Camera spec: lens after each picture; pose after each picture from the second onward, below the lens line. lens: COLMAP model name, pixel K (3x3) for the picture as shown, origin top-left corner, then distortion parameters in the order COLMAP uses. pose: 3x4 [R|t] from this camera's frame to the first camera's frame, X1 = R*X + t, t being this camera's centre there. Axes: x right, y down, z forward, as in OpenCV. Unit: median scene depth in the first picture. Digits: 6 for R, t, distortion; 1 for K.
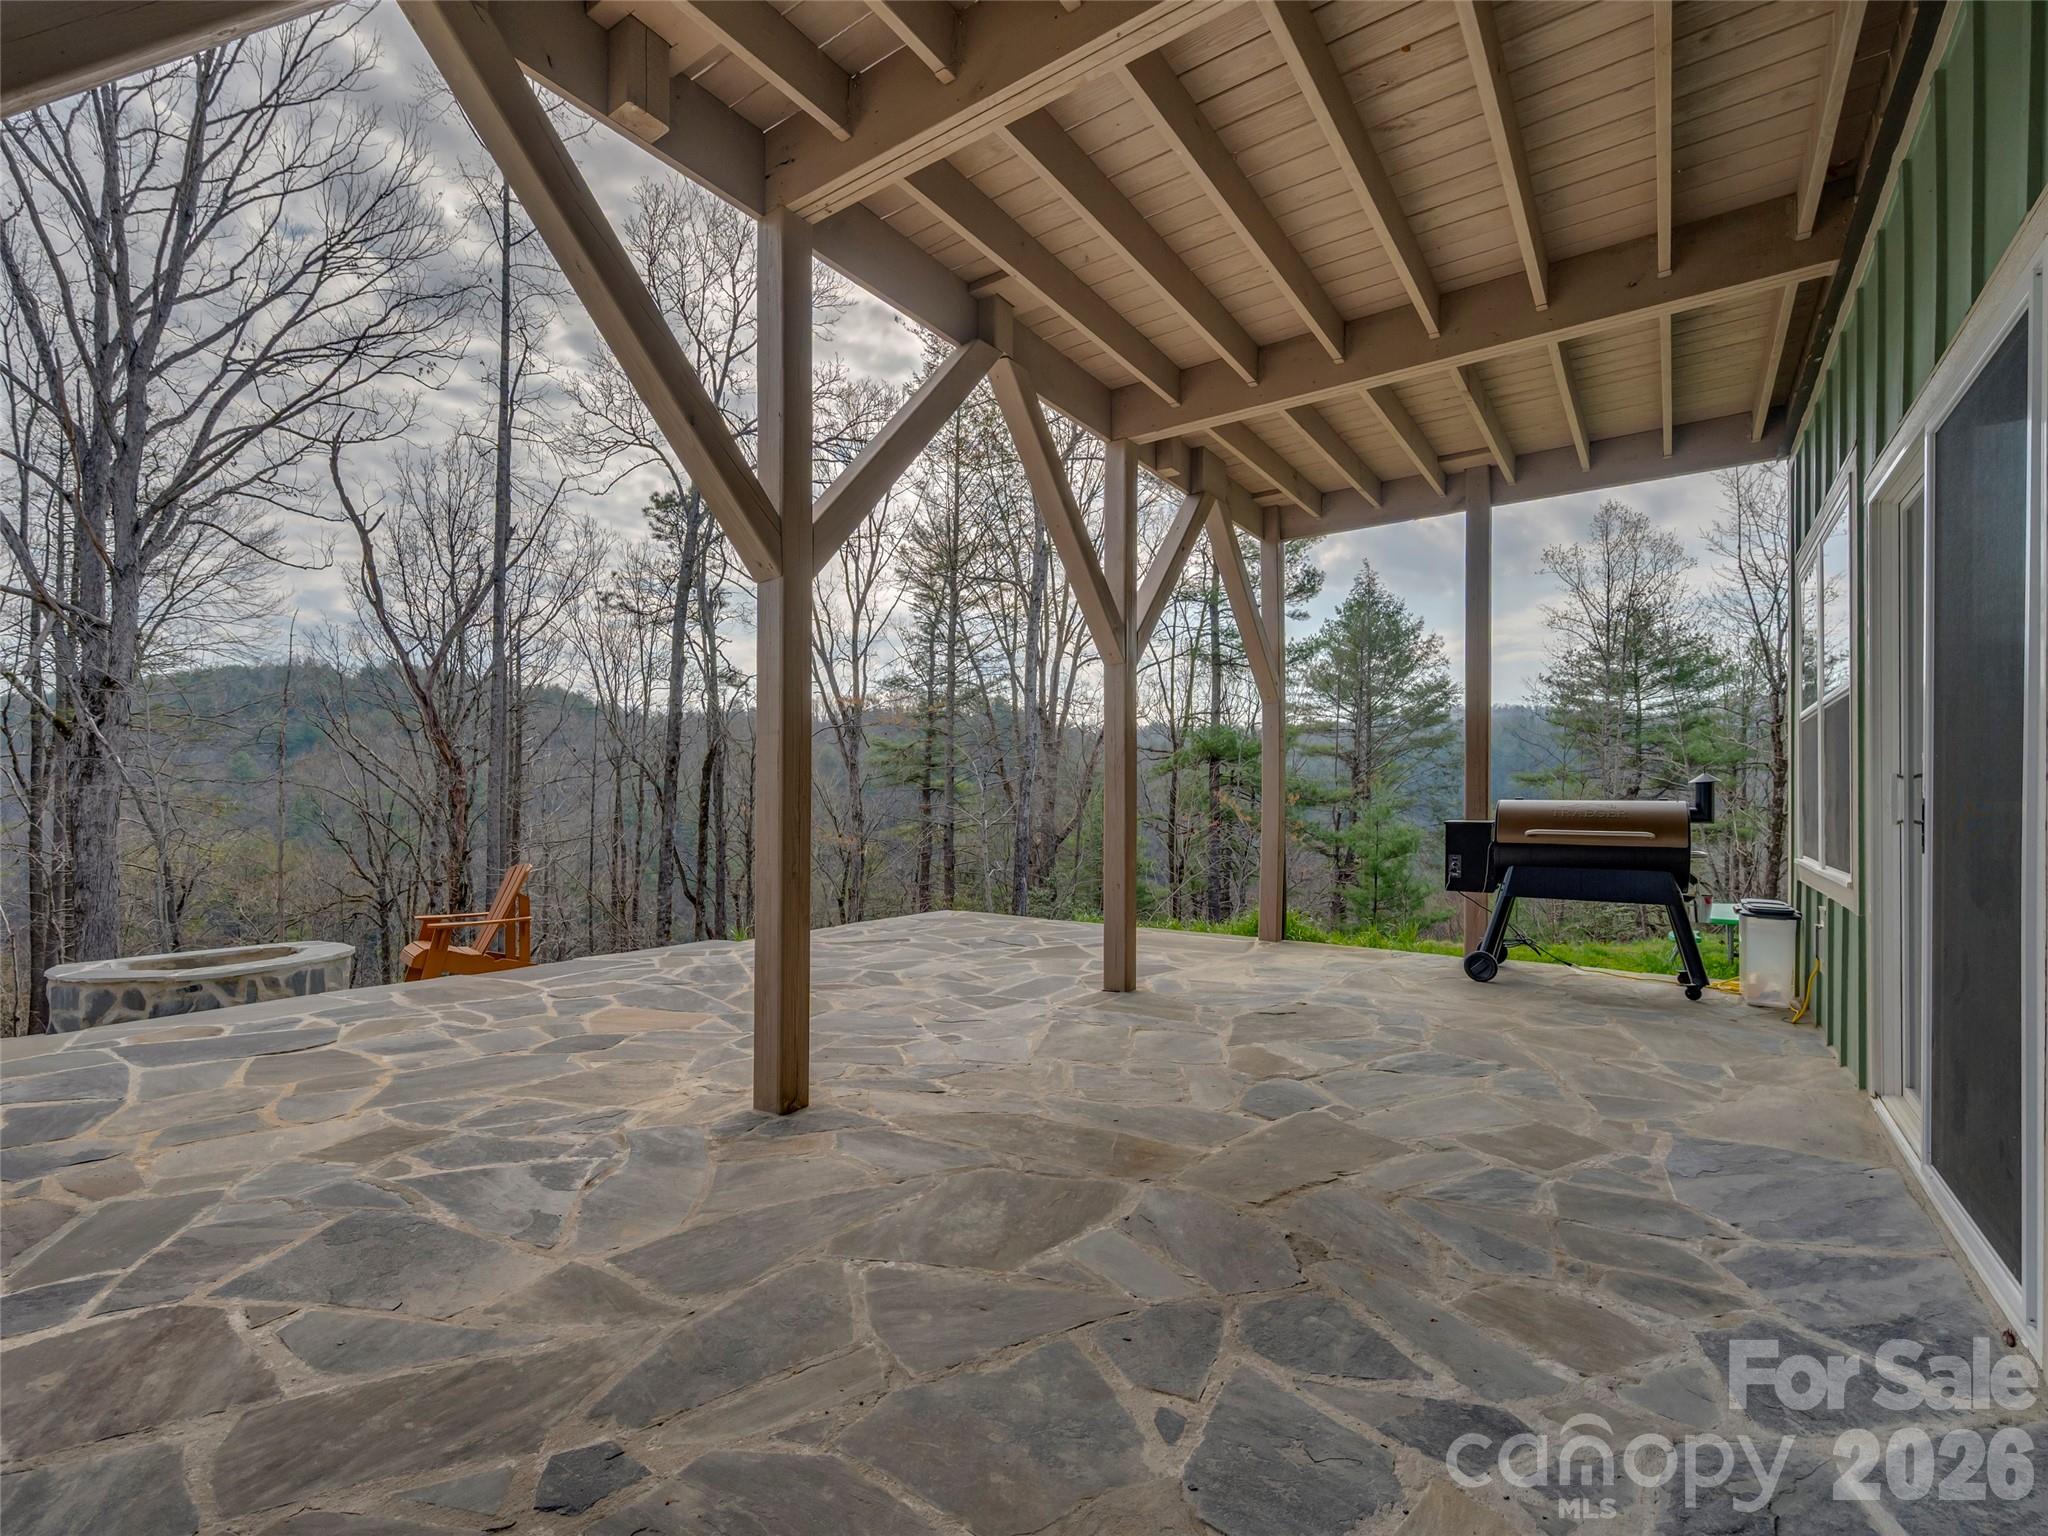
lens RADIAL K [[958.7, 0, 984.0], [0, 958.7, 799.8], [0, 0, 1]] dist [0.002623, -0.000362]
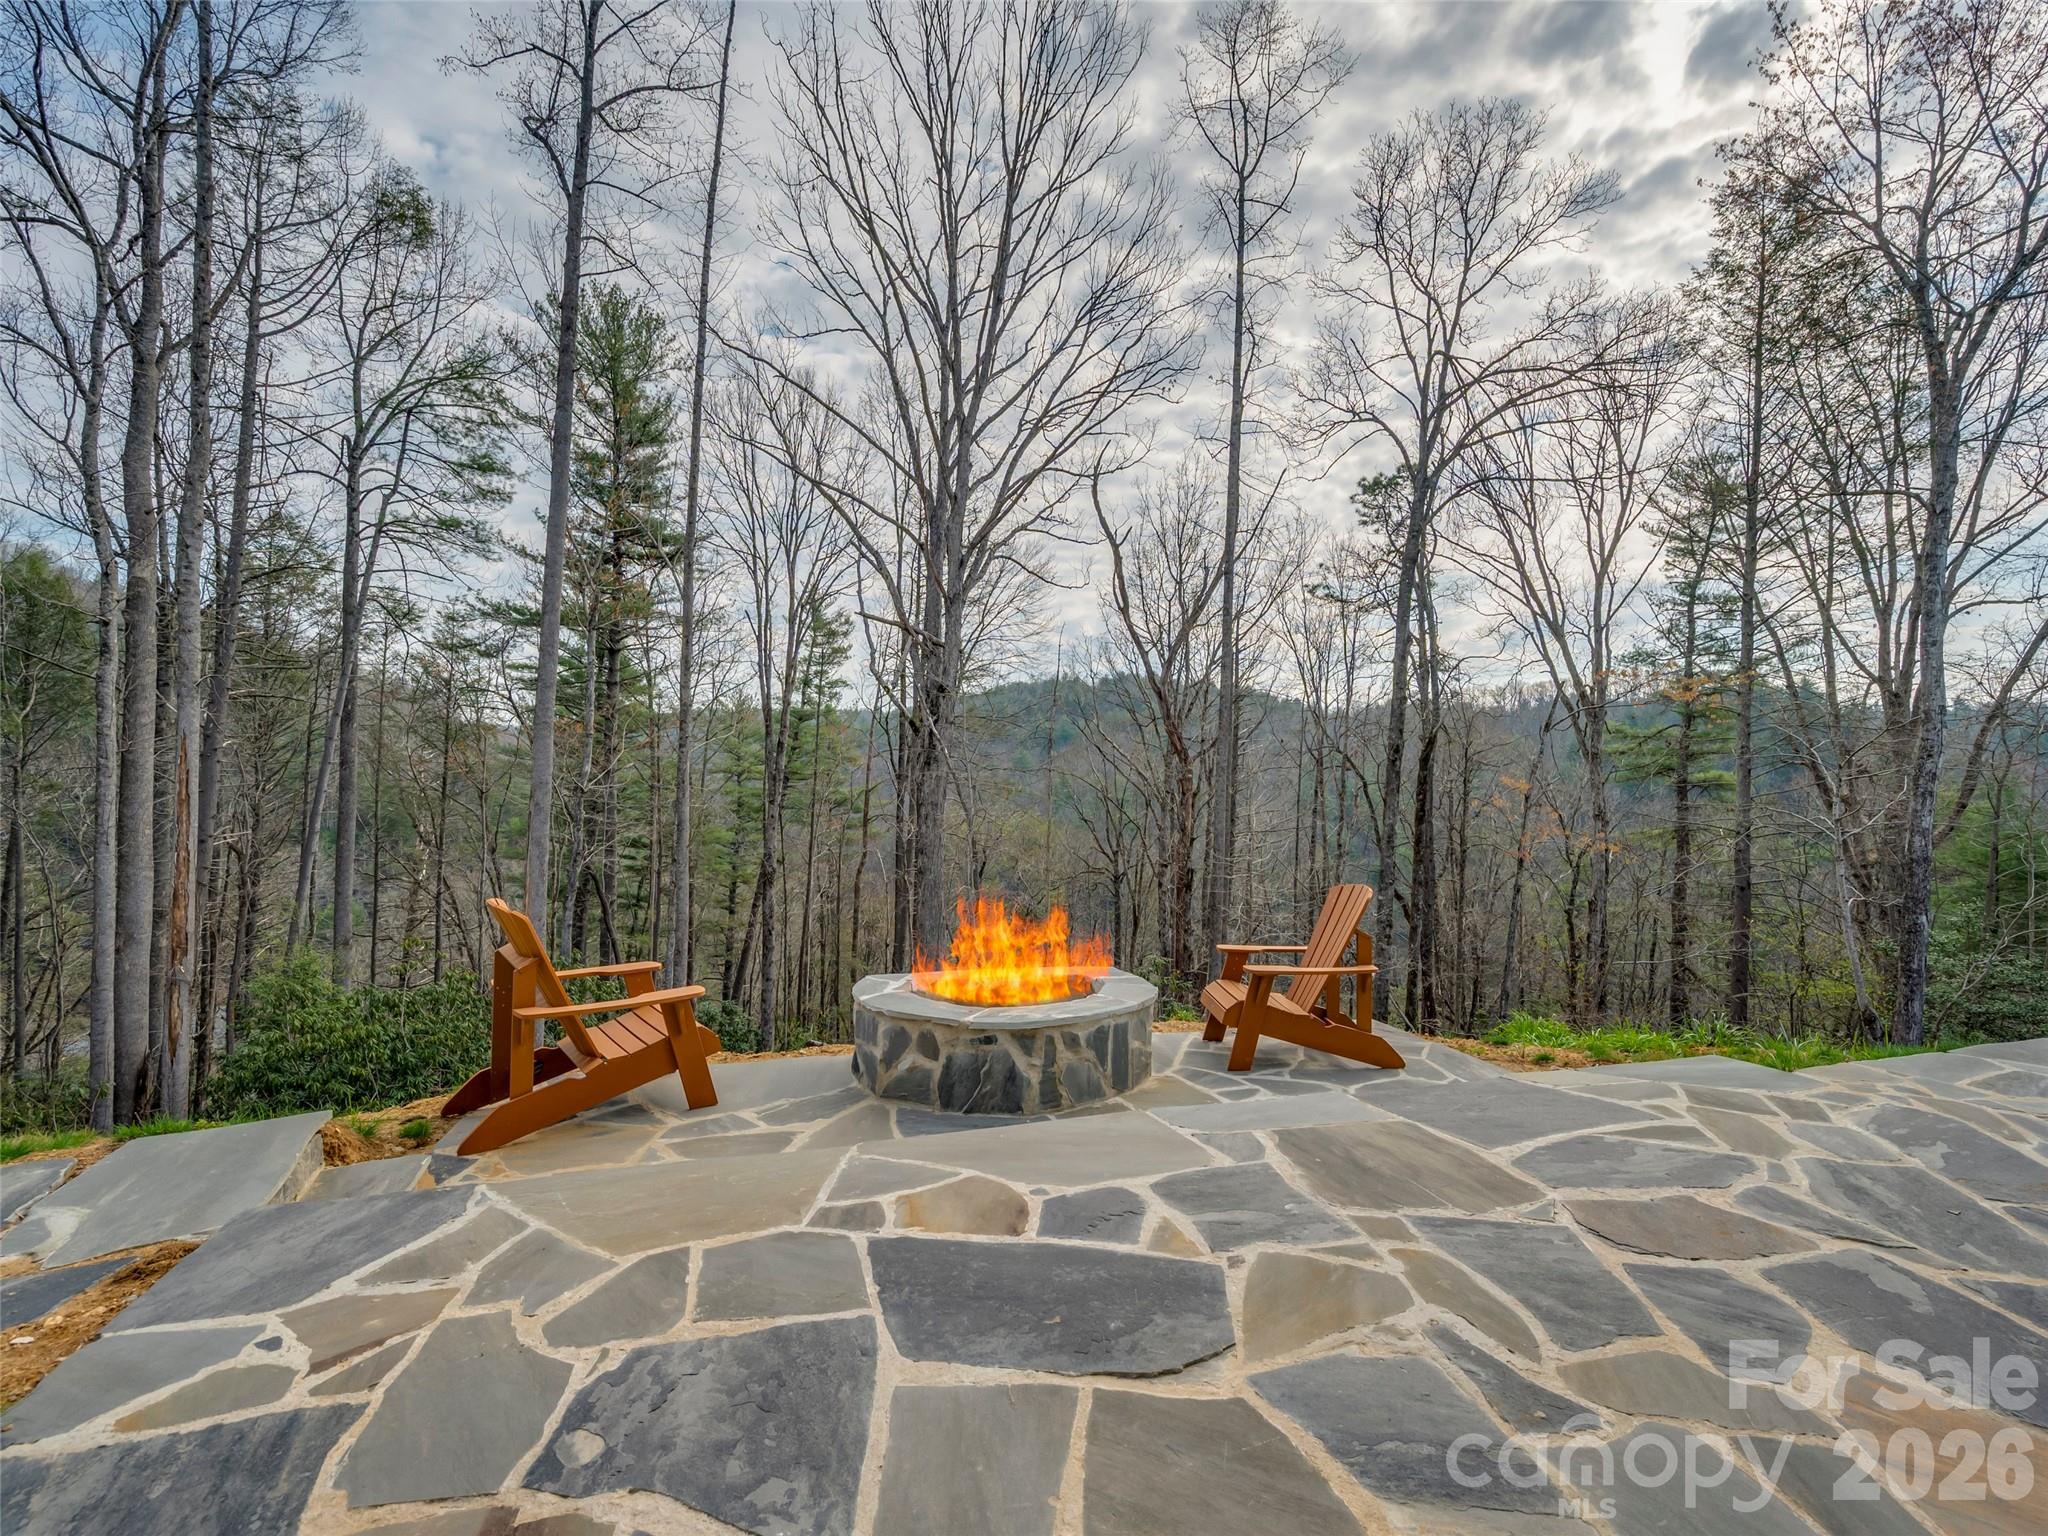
lens RADIAL K [[899.1, 0, 1040.4], [0, 899.1, 771.7], [0, 0, 1]] dist [-0.001356, -0.000356]
pose [[0.804577, 0.006429, -0.593814, -0.098004], [-0.018961, 0.999710, -0.014867, -0.000390], [0.593546, 0.023221, 0.804465, 0.118942]]
